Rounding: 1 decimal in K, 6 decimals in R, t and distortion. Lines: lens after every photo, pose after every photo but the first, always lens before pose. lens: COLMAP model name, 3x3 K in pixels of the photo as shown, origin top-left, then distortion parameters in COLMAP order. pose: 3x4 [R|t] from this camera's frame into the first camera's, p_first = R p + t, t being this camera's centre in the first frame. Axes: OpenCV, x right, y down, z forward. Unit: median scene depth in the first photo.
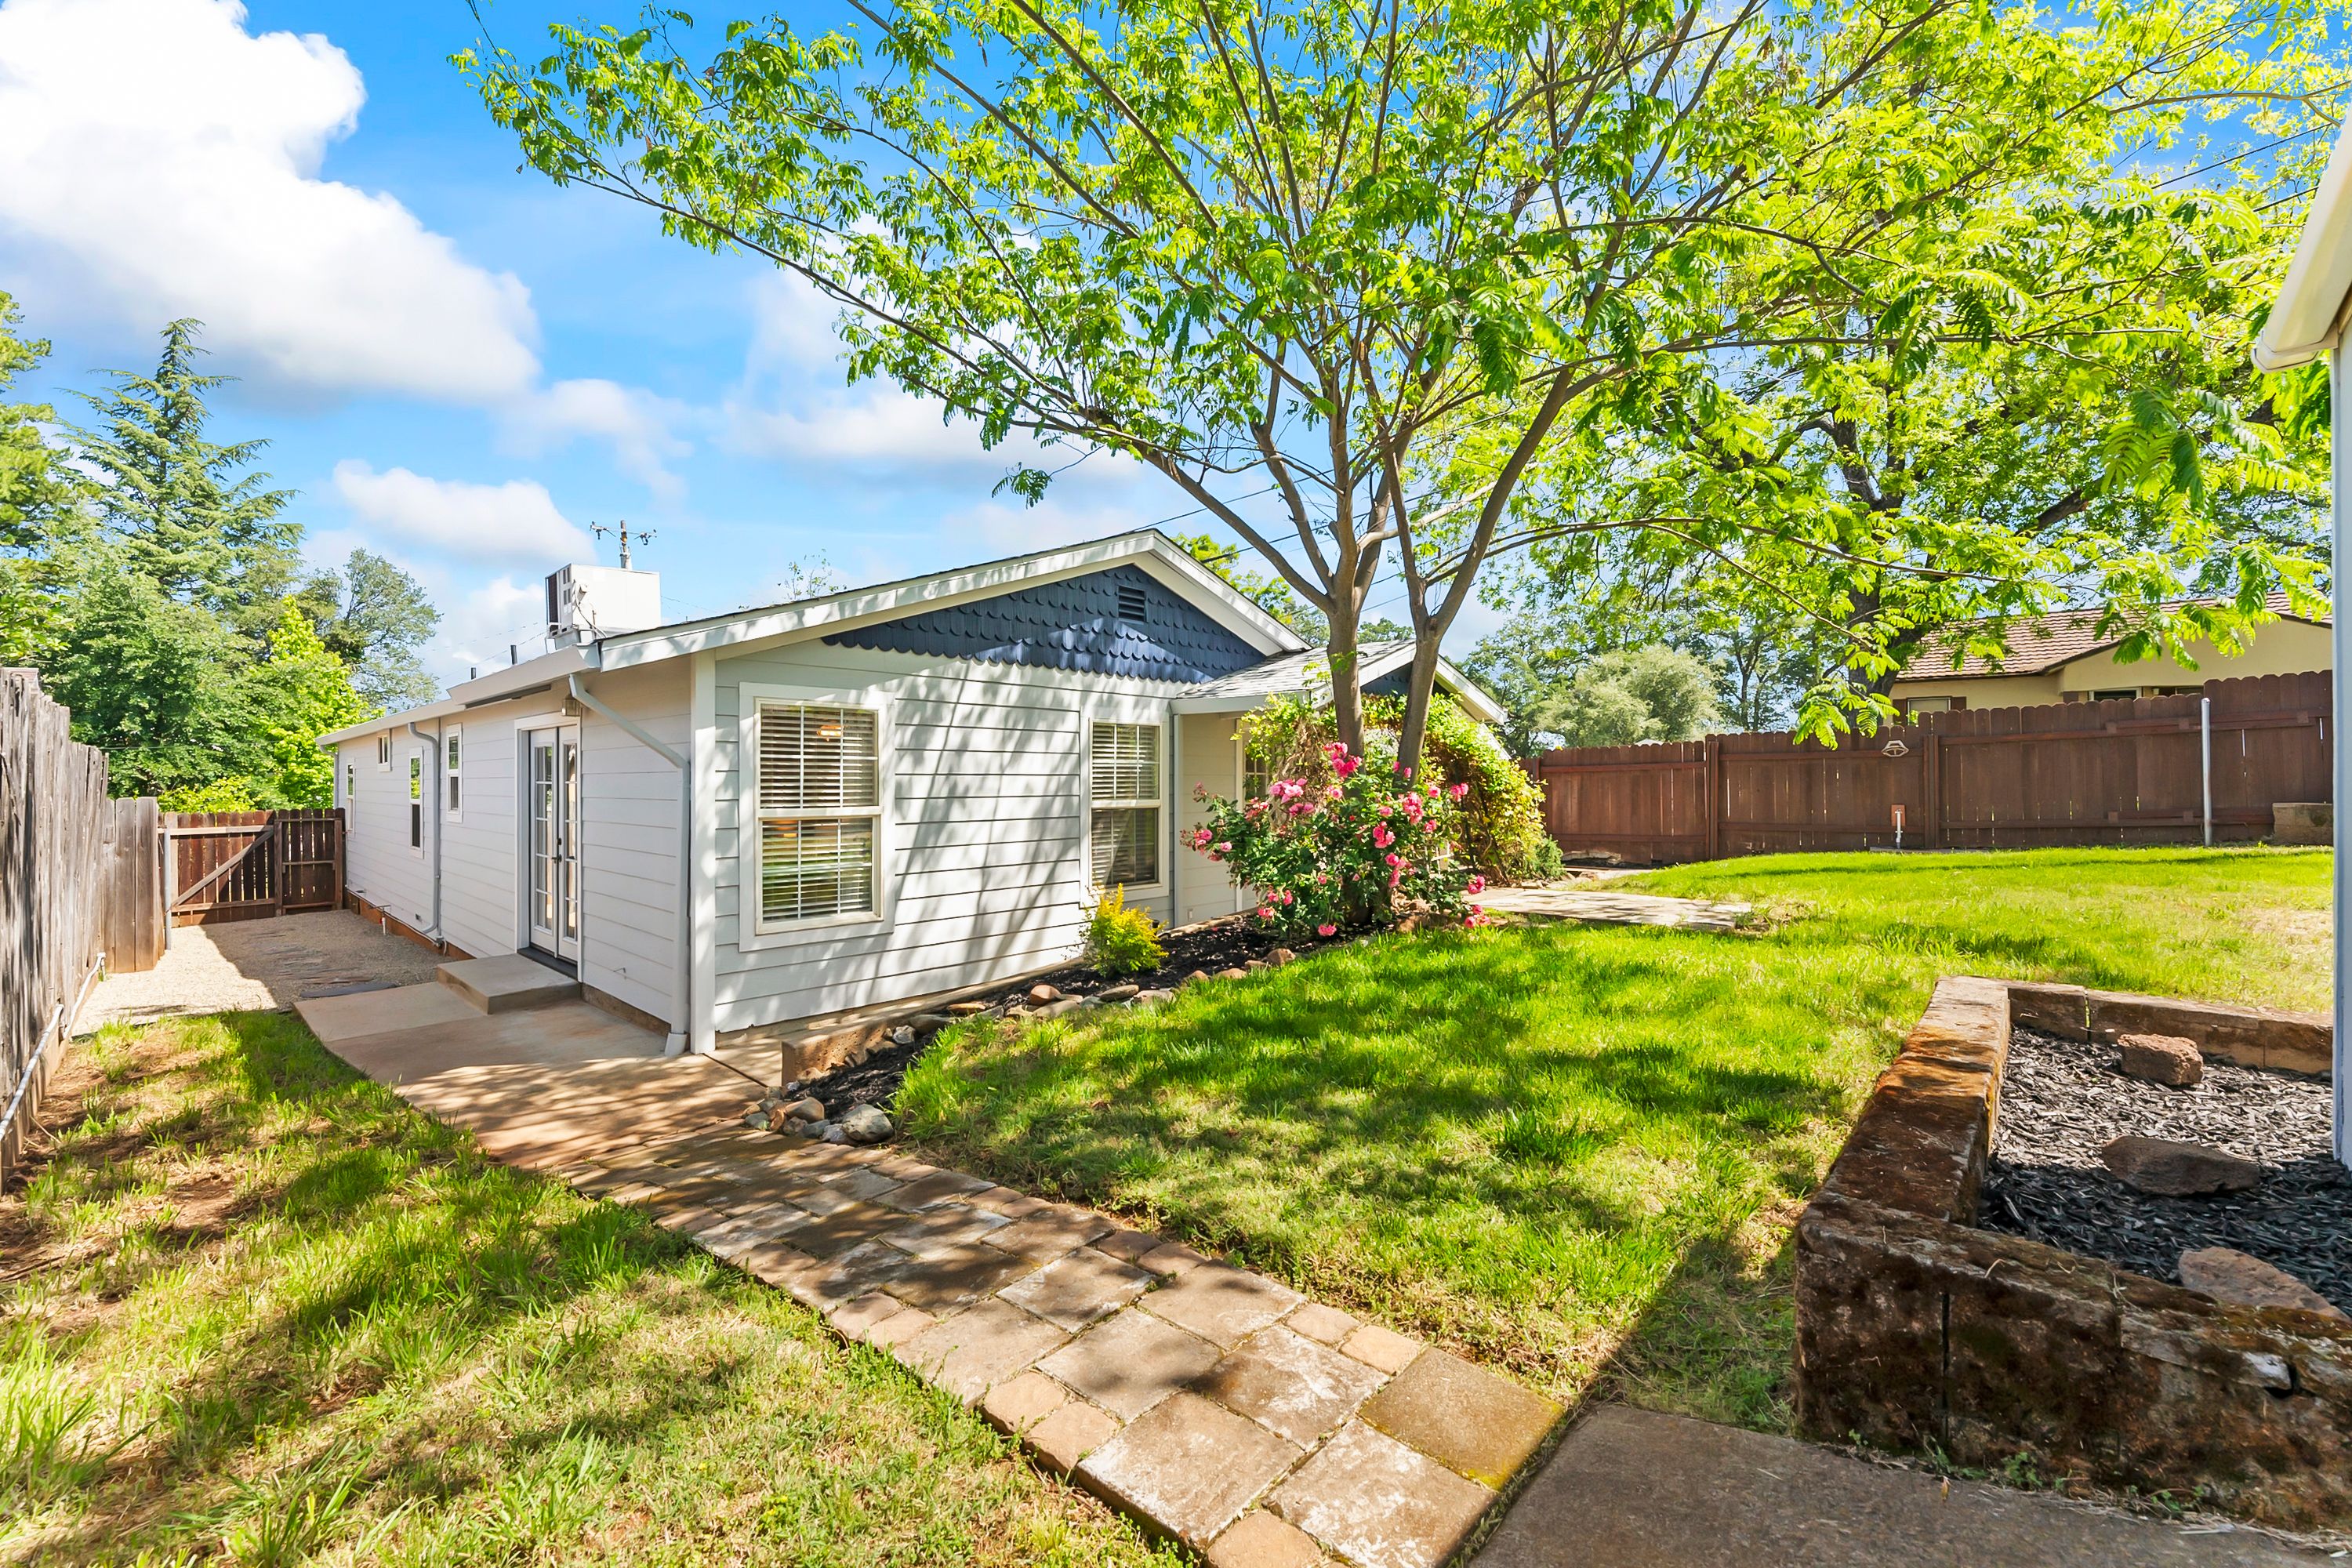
lens RADIAL K [[949.6, 0, 1180.5], [0, 949.6, 786.1], [0, 0, 1]] dist [-0.000697, 0.000122]
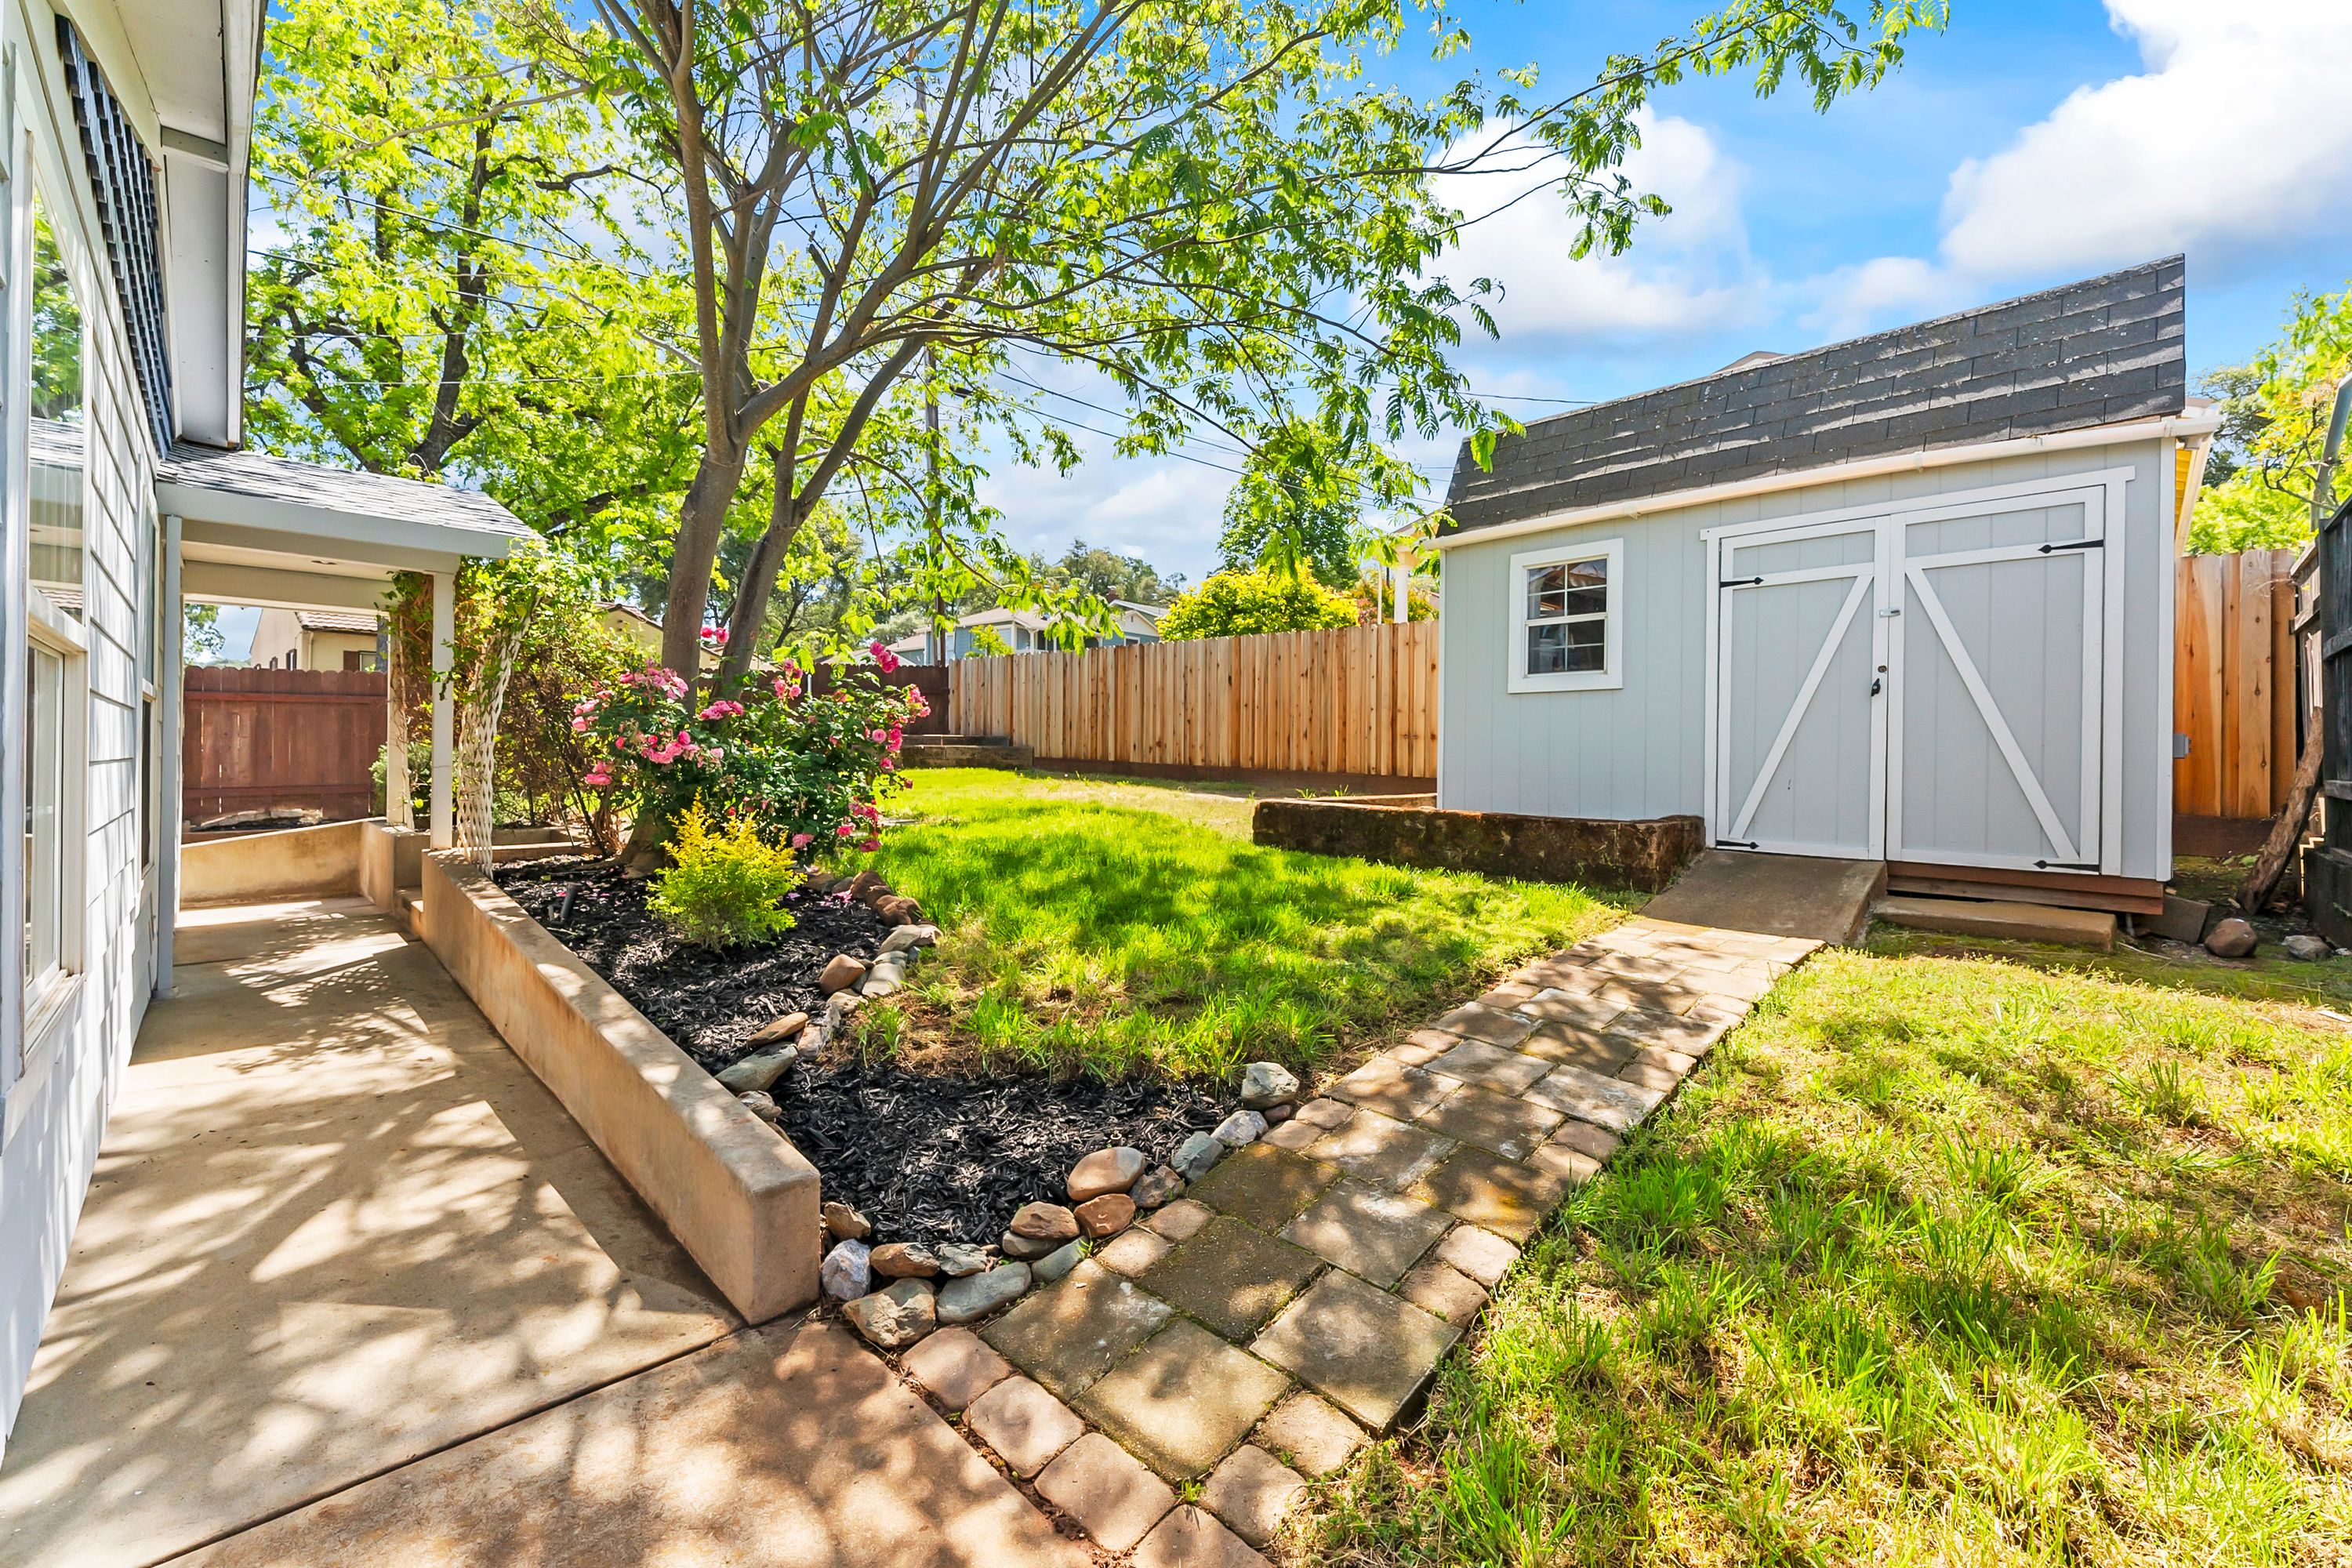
lens RADIAL K [[949.6, 0, 1162.6], [0, 949.6, 765.3], [0, 0, 1]] dist [-0.000697, 0.000122]
pose [[0.042203, -0.006323, 0.999089, -0.491038], [0.001043, 0.999980, 0.006285, 0.053082], [-0.999108, 0.000777, 0.042209, 0.495756]]
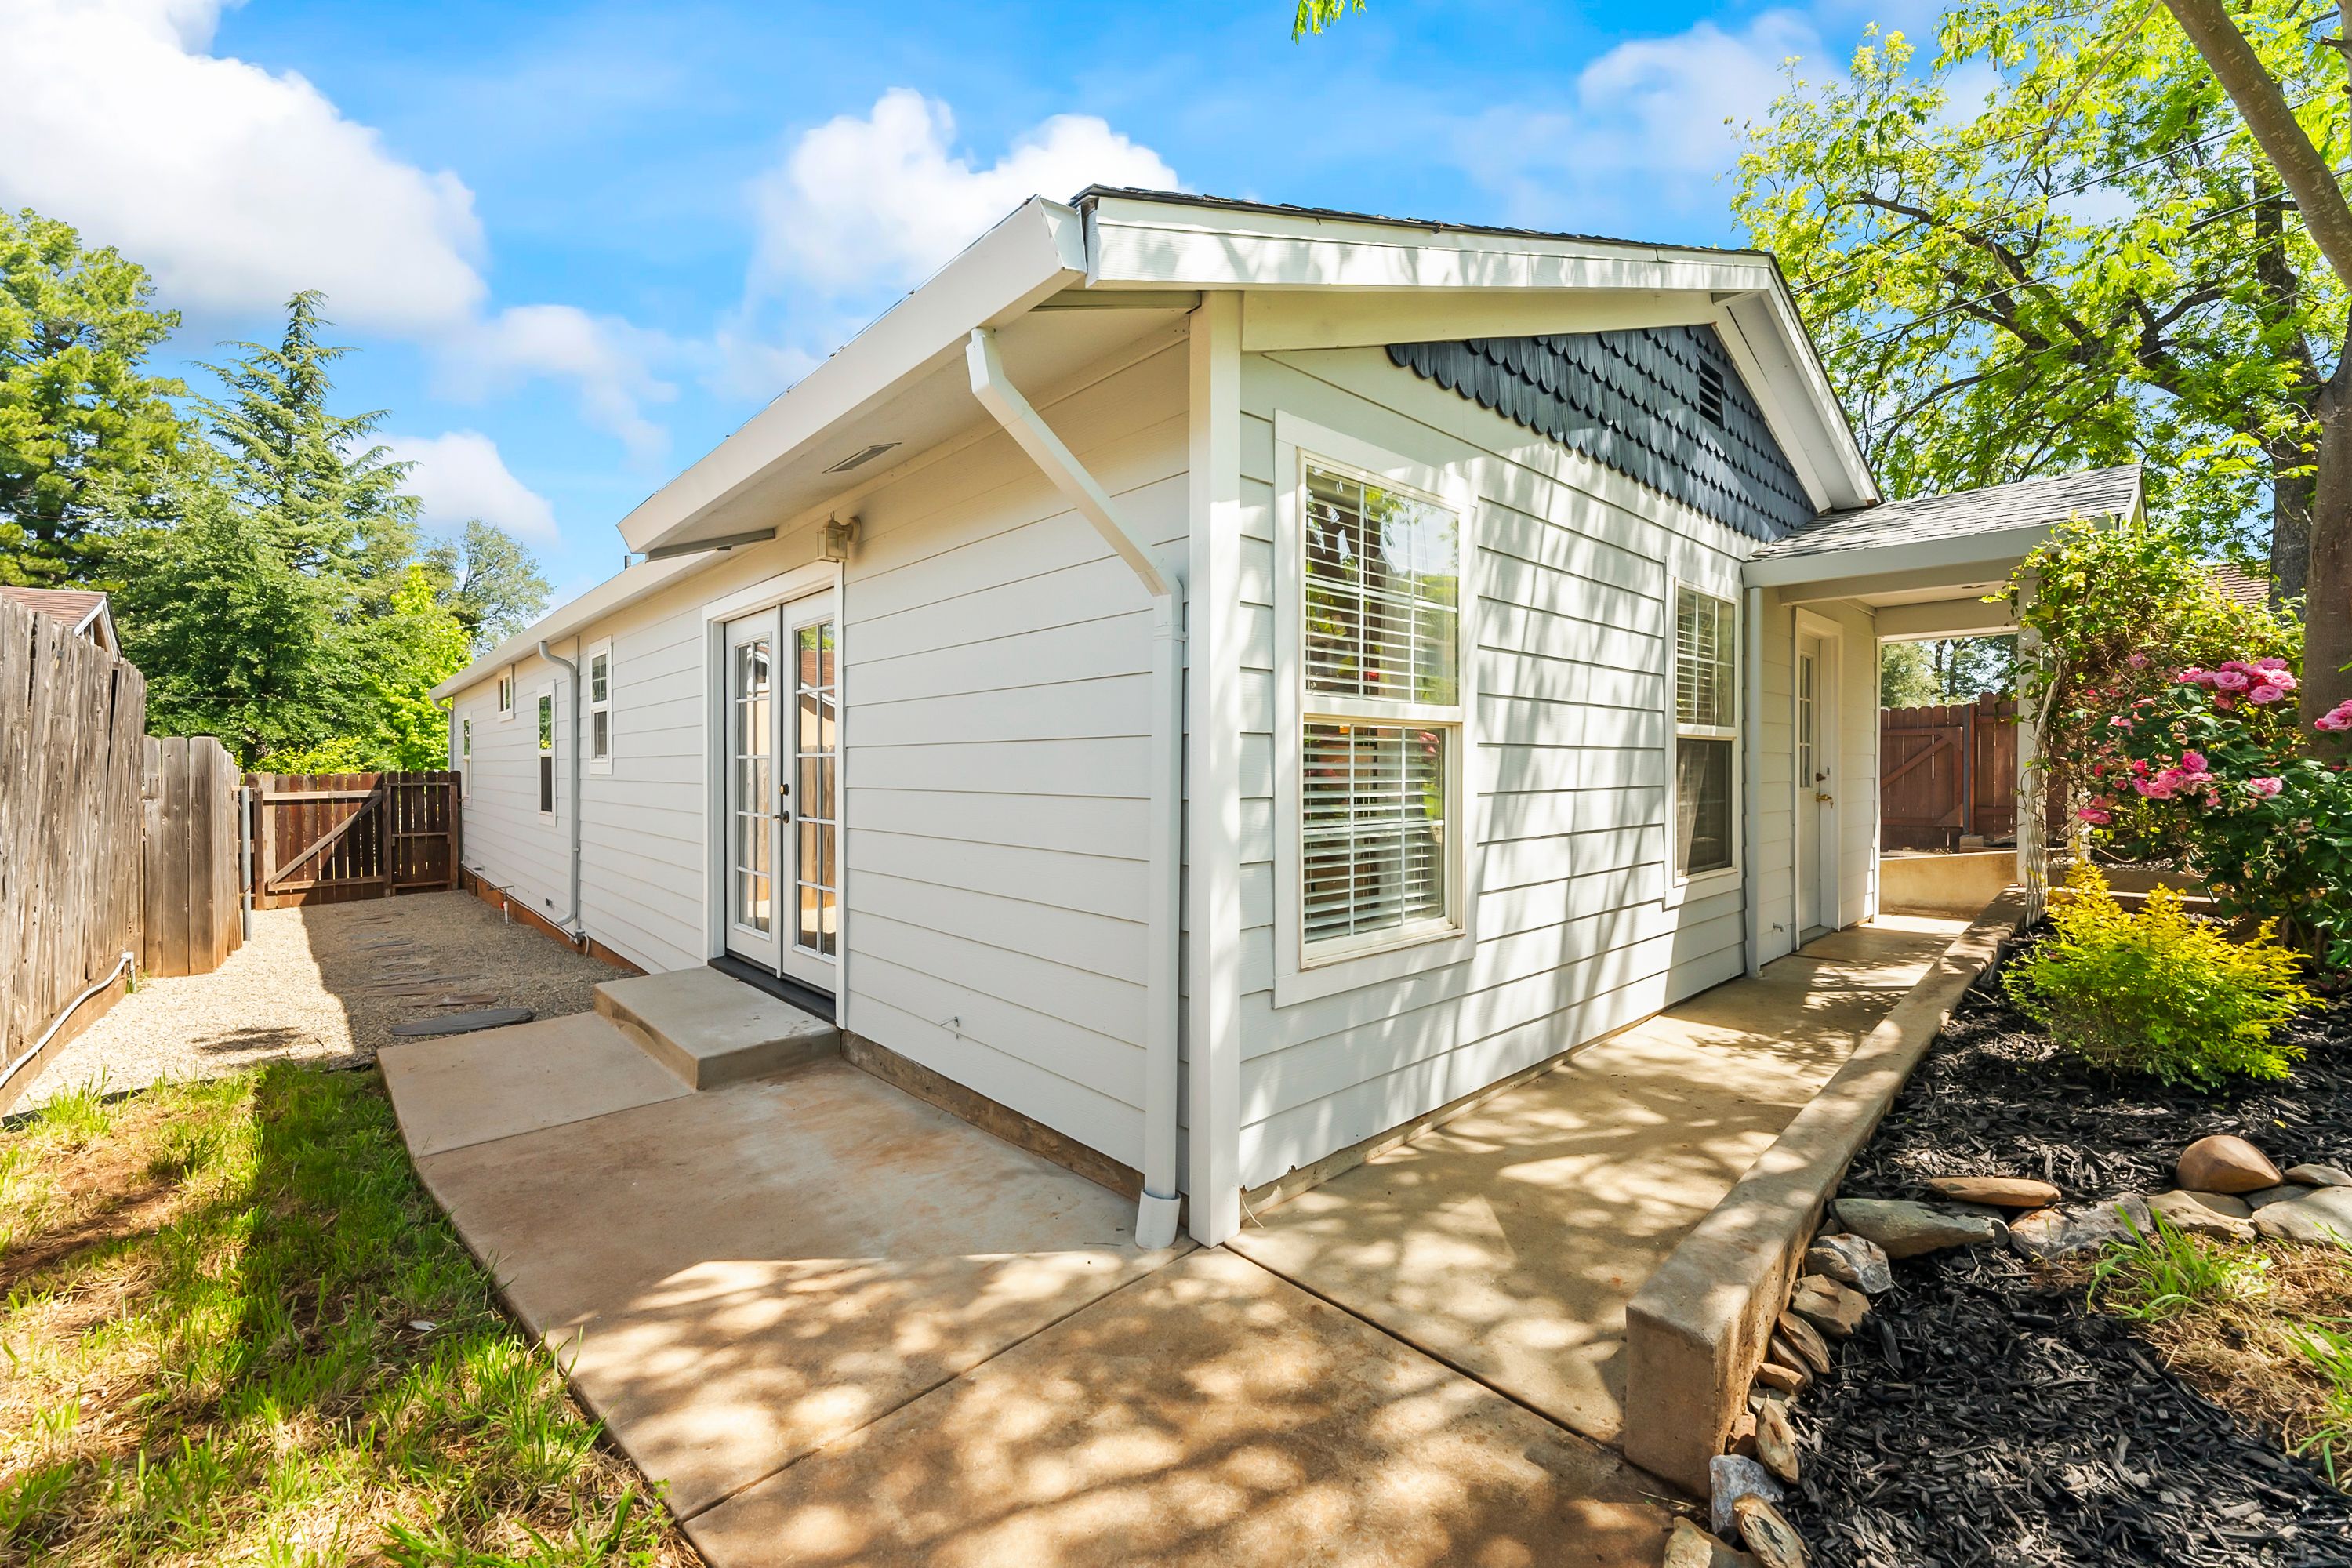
lens RADIAL K [[949.6, 0, 1178.7], [0, 949.6, 779.2], [0, 0, 1]] dist [-0.000697, 0.000122]
pose [[0.997102, 0.002093, -0.076044, -0.341318], [-0.001415, 0.999959, 0.008960, 0.043866], [0.076060, -0.008827, 0.997064, 0.392055]]
